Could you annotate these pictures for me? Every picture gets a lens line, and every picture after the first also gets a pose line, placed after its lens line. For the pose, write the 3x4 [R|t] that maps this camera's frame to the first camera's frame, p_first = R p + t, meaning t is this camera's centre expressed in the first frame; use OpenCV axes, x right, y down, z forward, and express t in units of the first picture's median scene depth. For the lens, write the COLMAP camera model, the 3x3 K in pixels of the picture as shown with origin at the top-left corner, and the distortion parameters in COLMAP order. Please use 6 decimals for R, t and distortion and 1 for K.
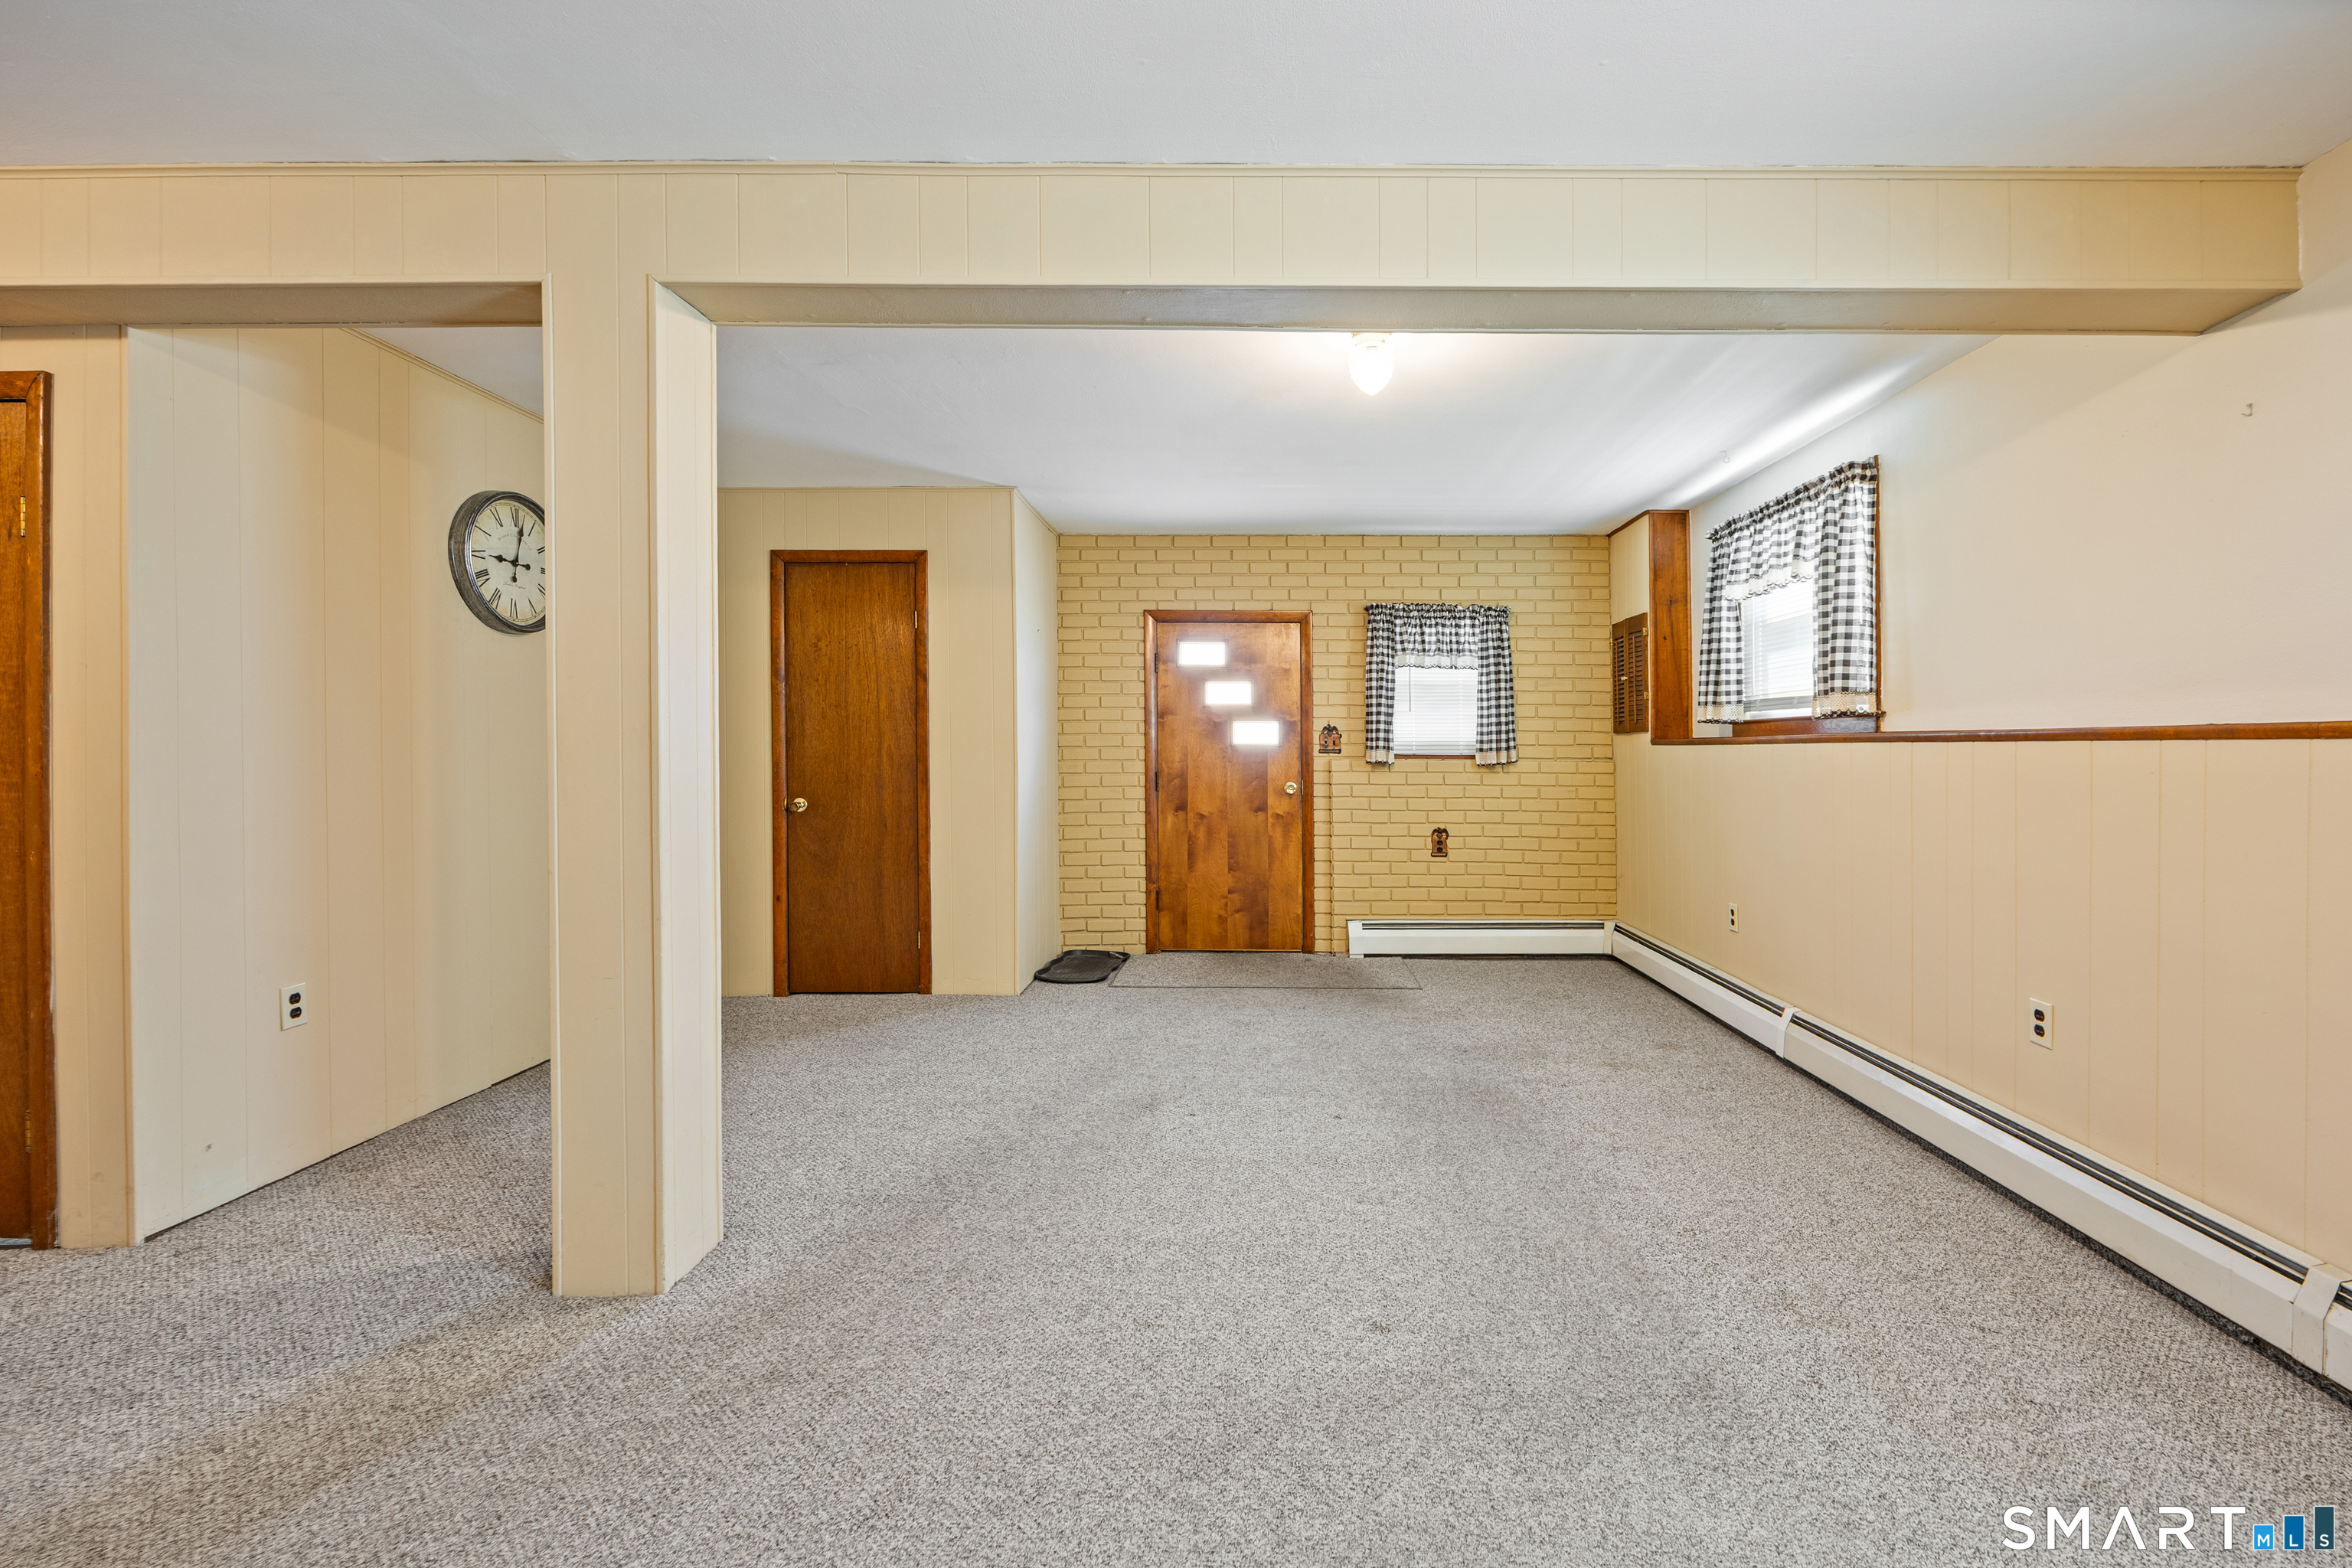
lens RADIAL K [[933.3, 0, 1176.6], [0, 933.3, 769.8], [0, 0, 1]] dist [0.001011, 0.000082]
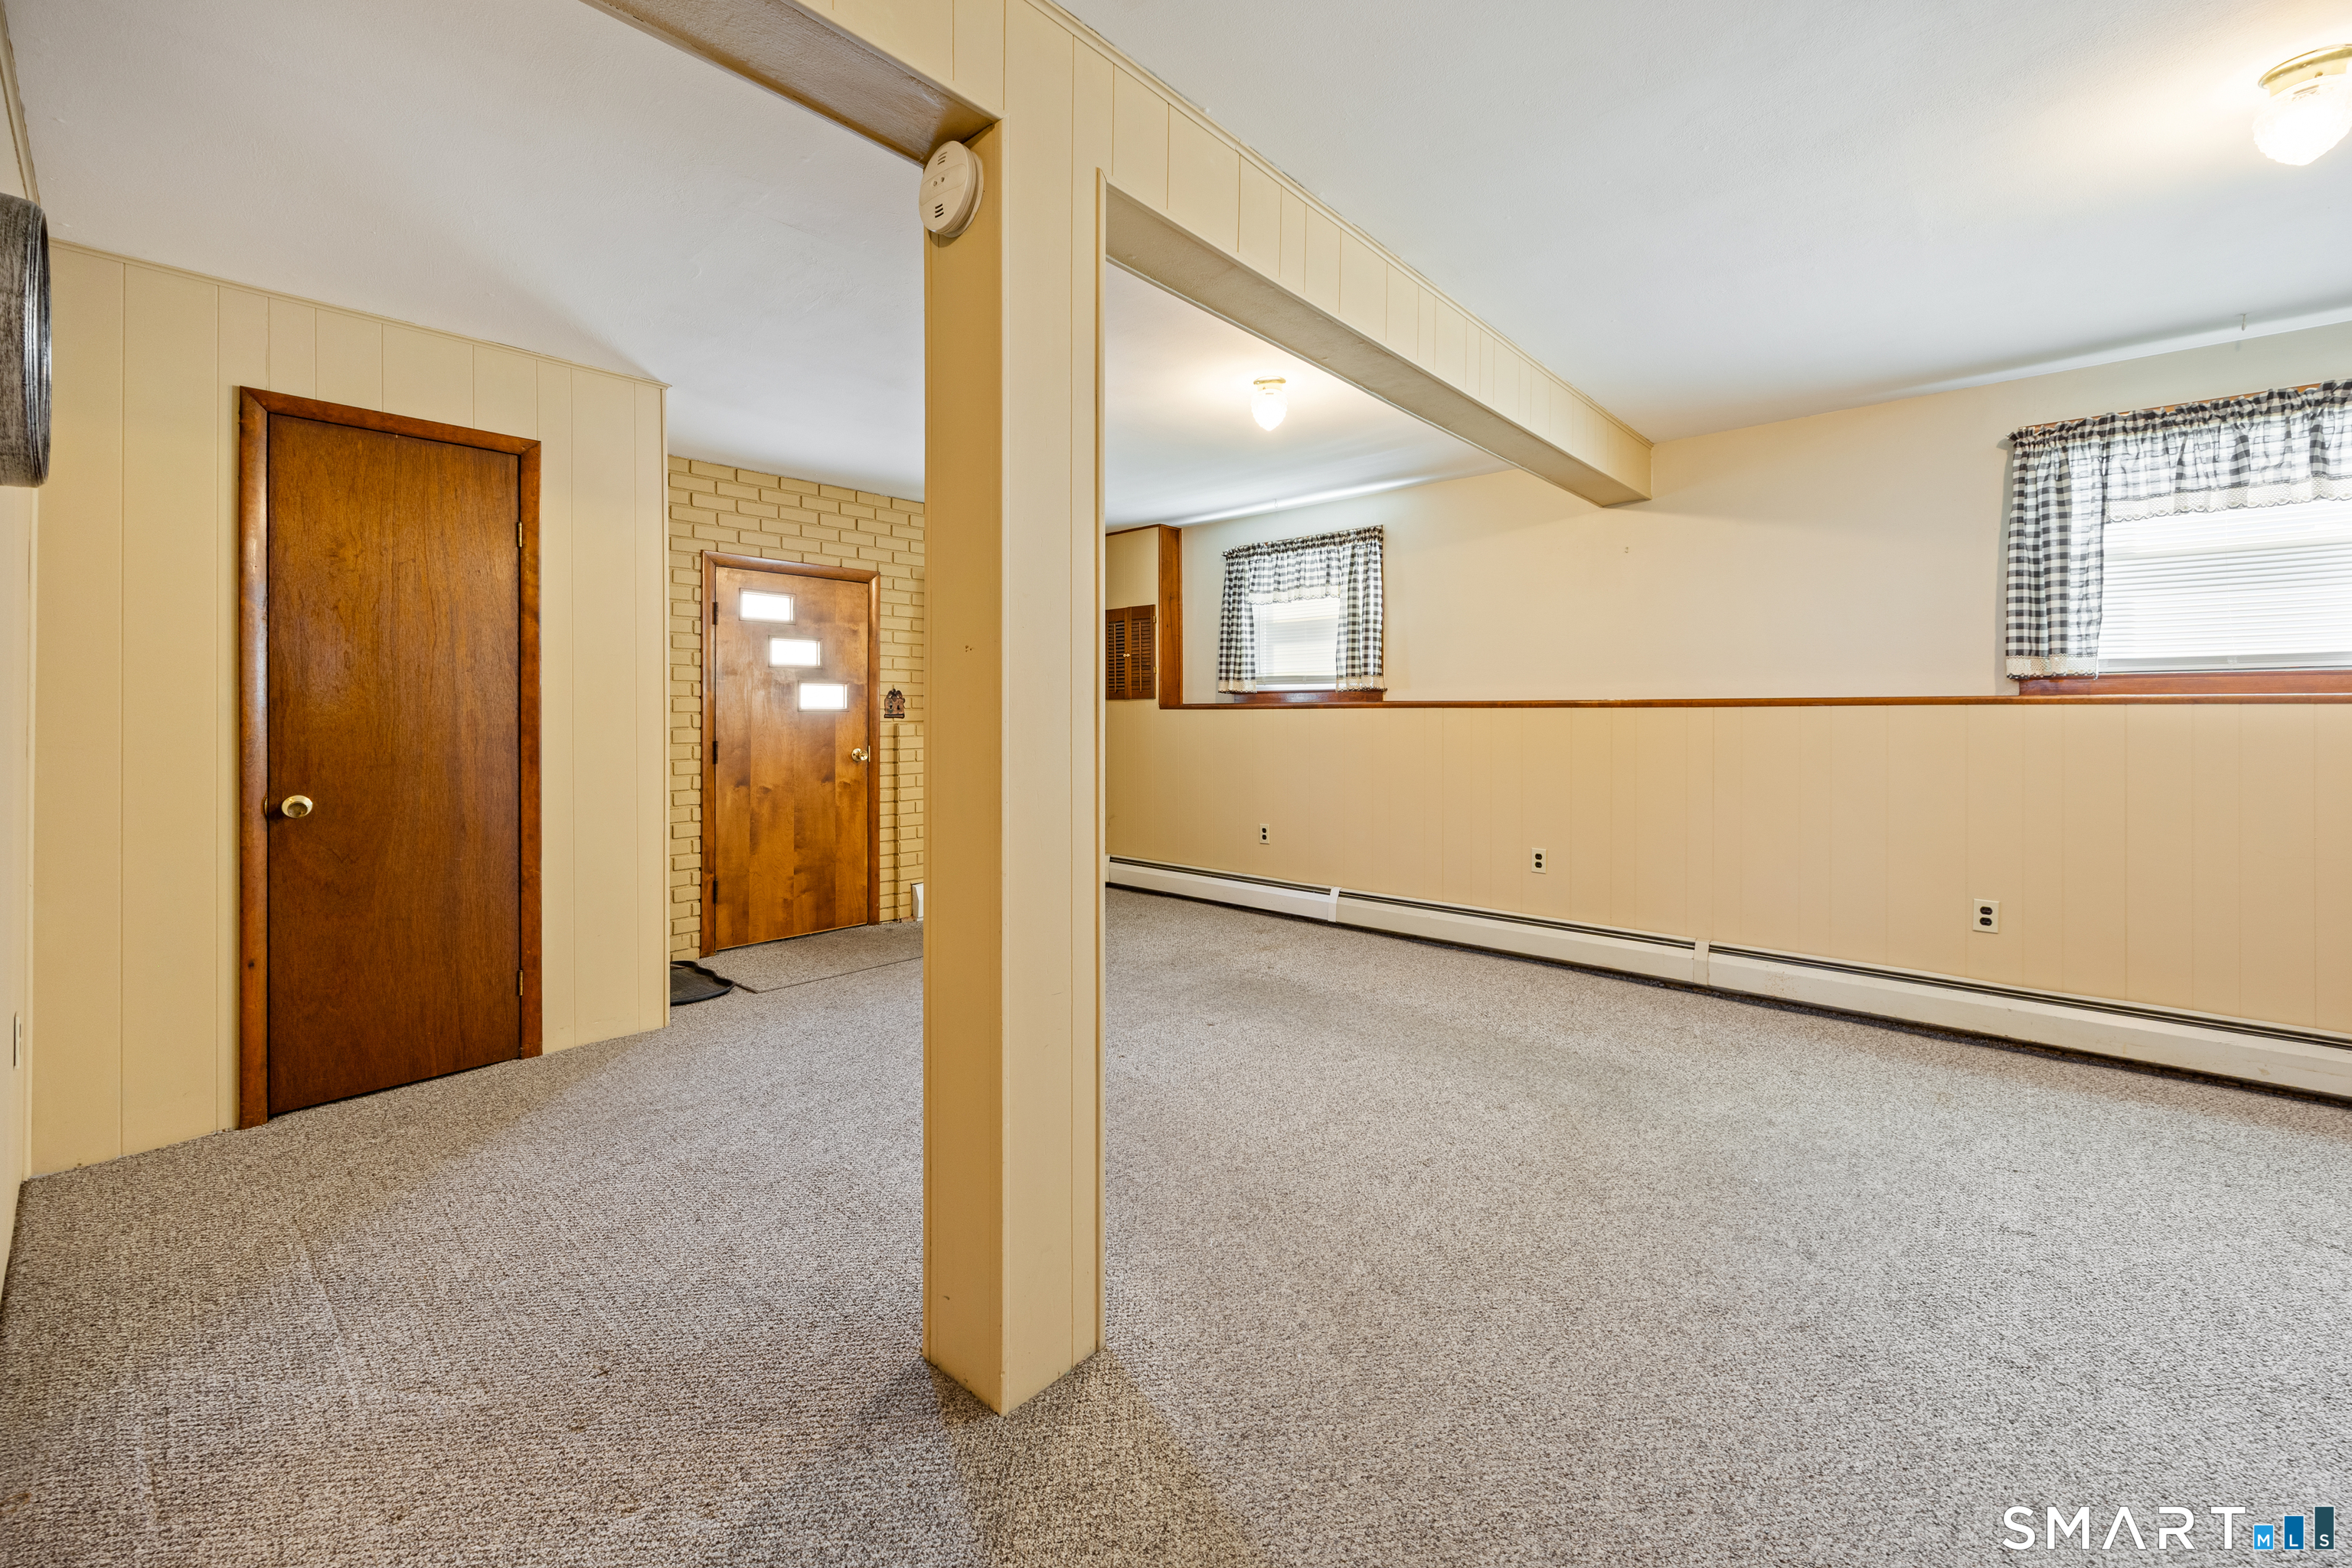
lens RADIAL K [[929.4, 0, 1180.5], [0, 929.4, 728.3], [0, 0, 1]] dist [-0.002017, -0.000261]
pose [[0.673579, -0.015757, 0.738947, -0.363471], [0.020328, 0.999789, 0.002789, -0.003509], [-0.738835, 0.013143, 0.673758, 0.116194]]
